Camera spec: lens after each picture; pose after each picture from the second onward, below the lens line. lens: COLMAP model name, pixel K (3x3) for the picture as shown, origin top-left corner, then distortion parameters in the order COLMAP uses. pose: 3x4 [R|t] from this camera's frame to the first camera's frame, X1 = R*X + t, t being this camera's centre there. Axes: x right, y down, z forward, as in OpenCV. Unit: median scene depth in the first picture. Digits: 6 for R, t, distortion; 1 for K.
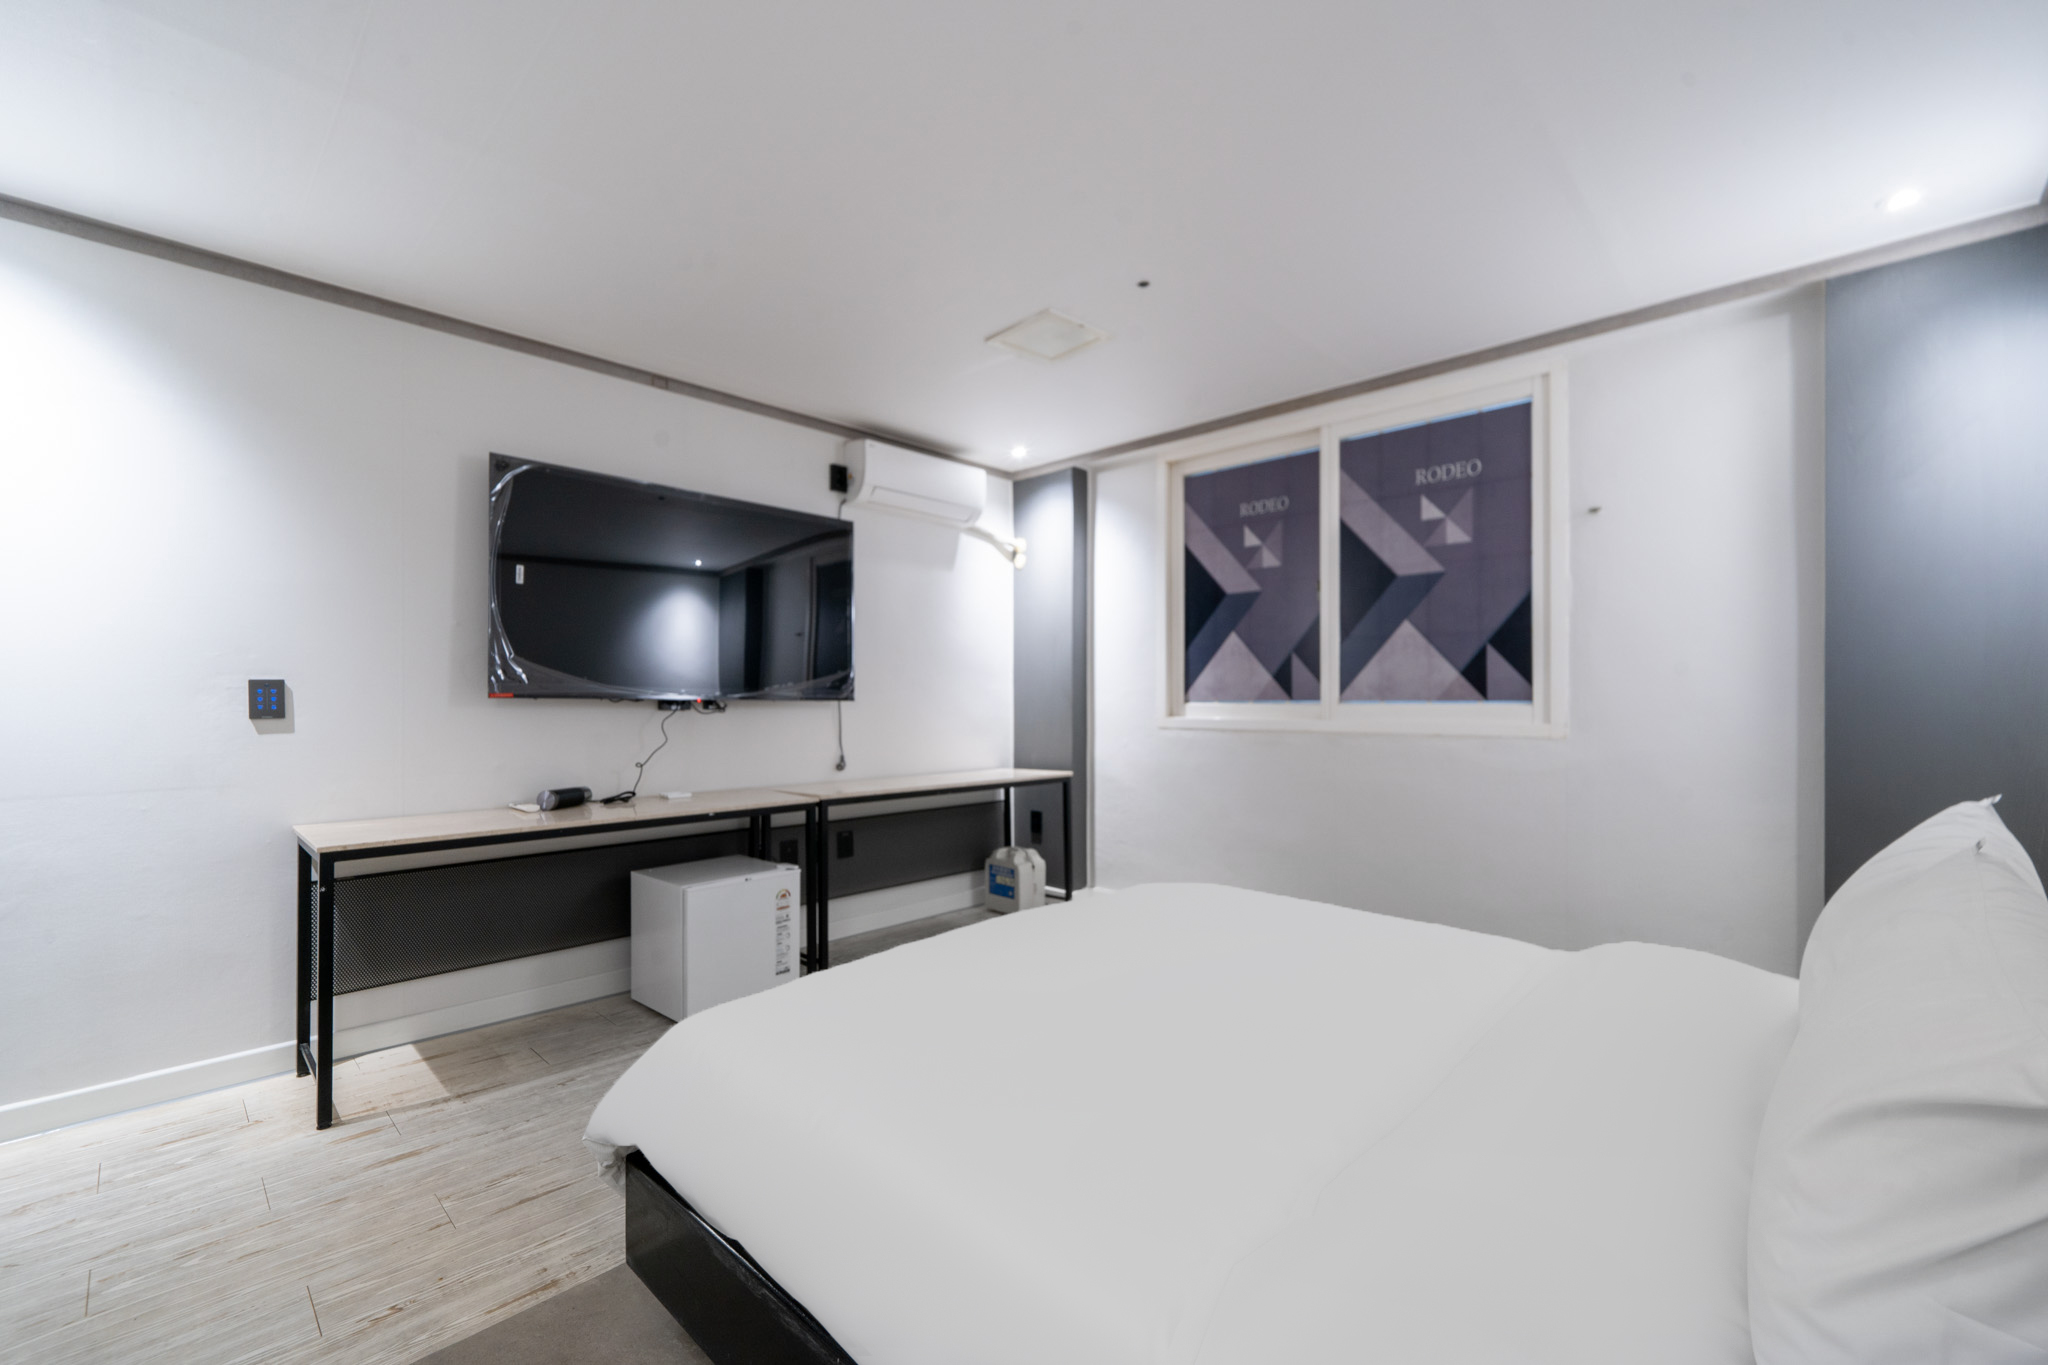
lens RADIAL K [[847.0, 0, 1024.0], [0, 847.0, 682.5], [0, 0, 1]] dist [0.080506, -0.000203]
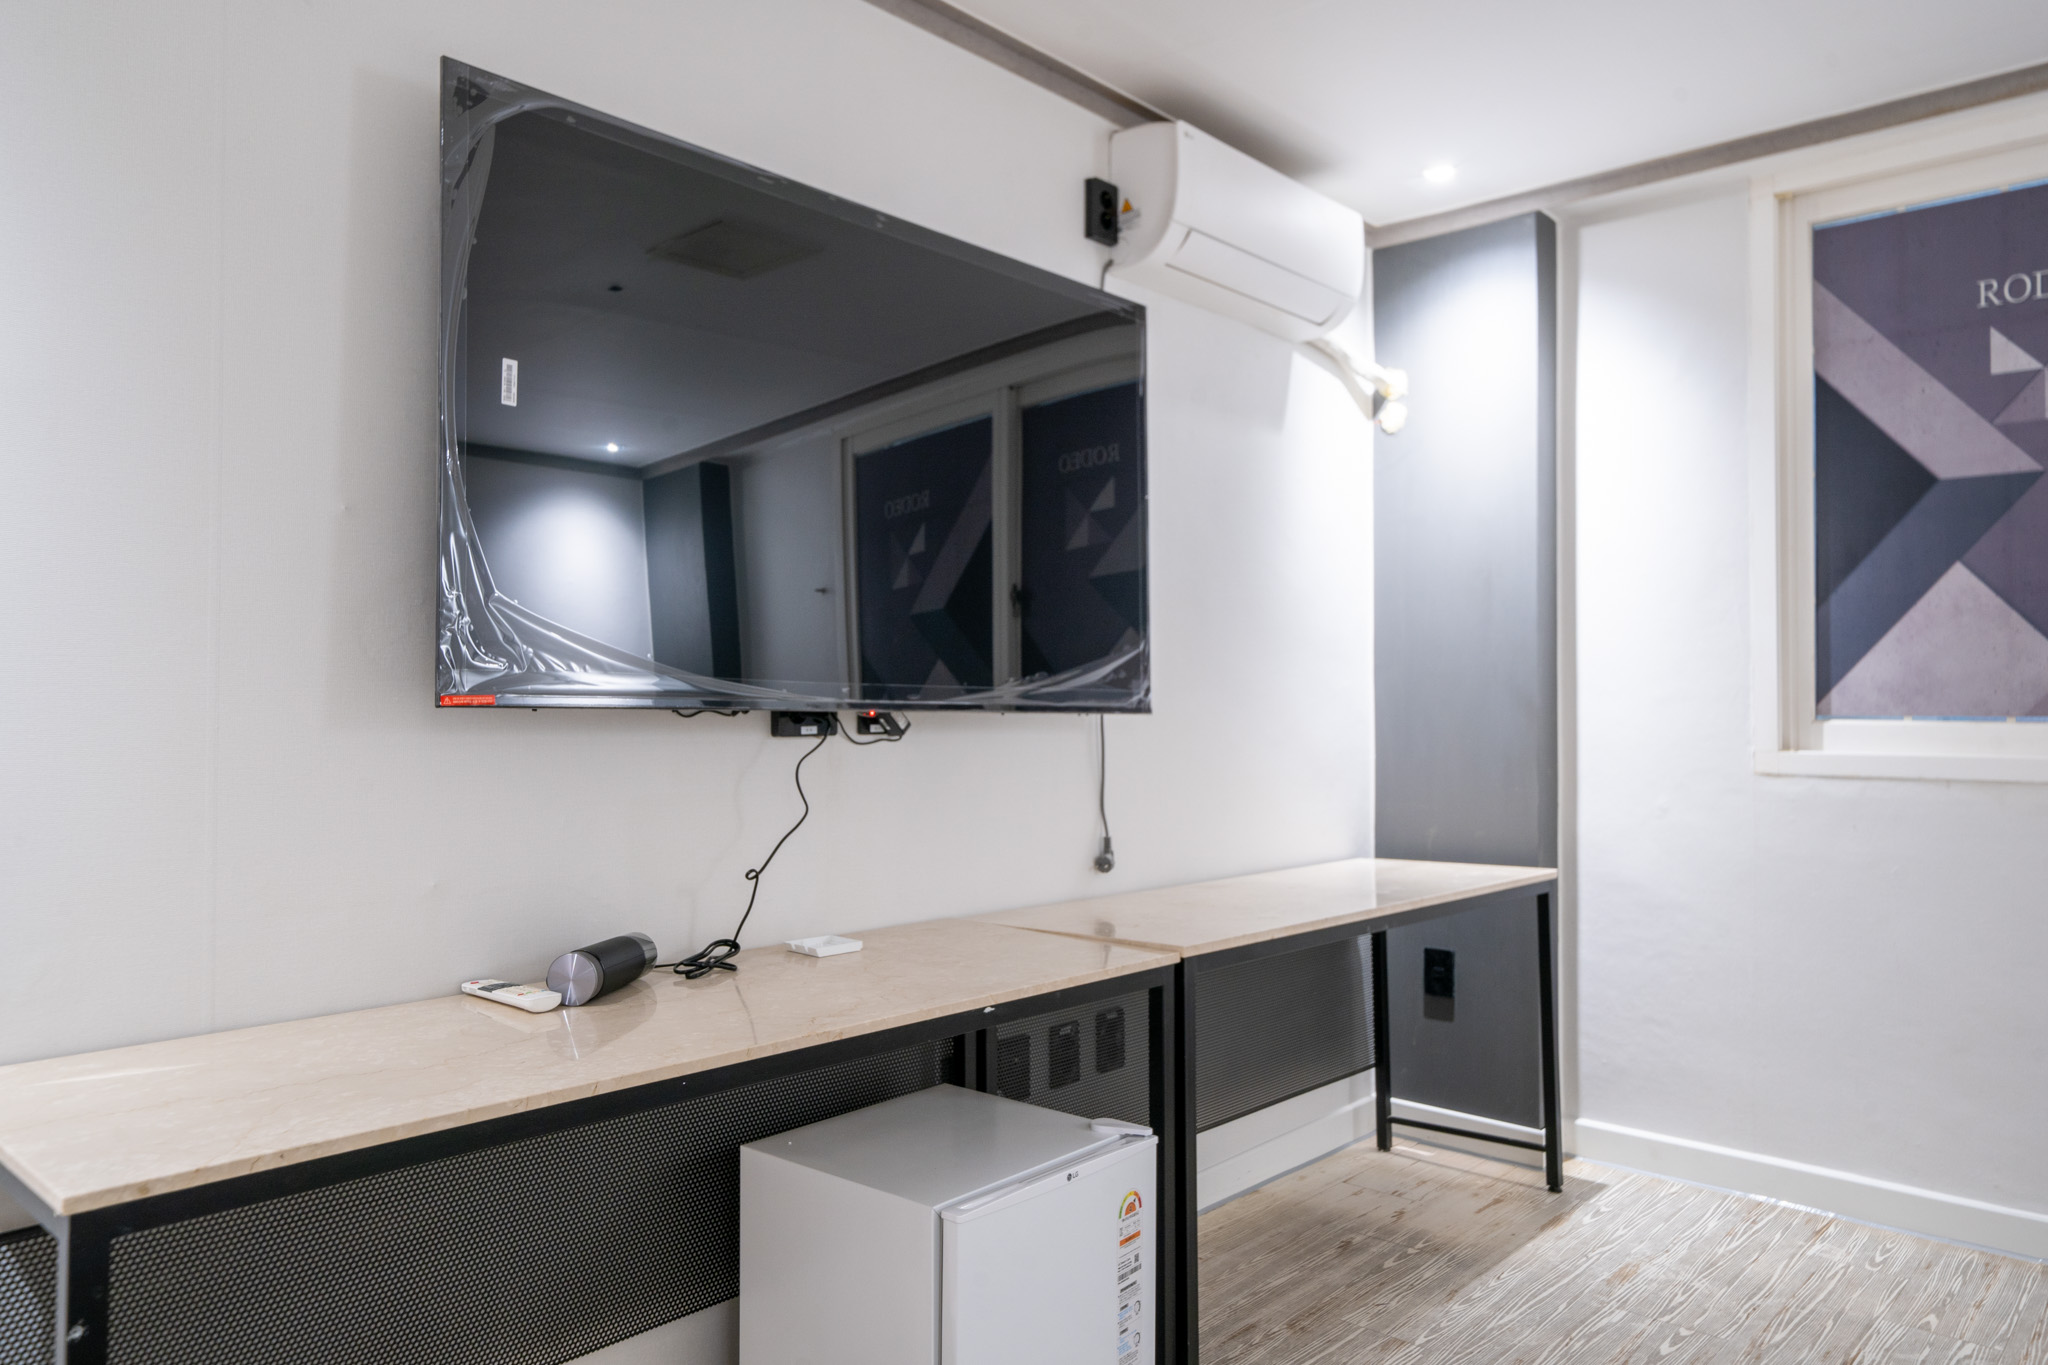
lens RADIAL K [[1359.8, 0, 1025.7], [0, 1359.8, 661.9], [0, 0, 1]] dist [0.003651, -0.000468]
pose [[0.999939, 0.005412, 0.009602, -0.249568], [-0.005331, 0.999950, -0.008458, 0.001413], [-0.009648, 0.008407, 0.999918, 0.281881]]
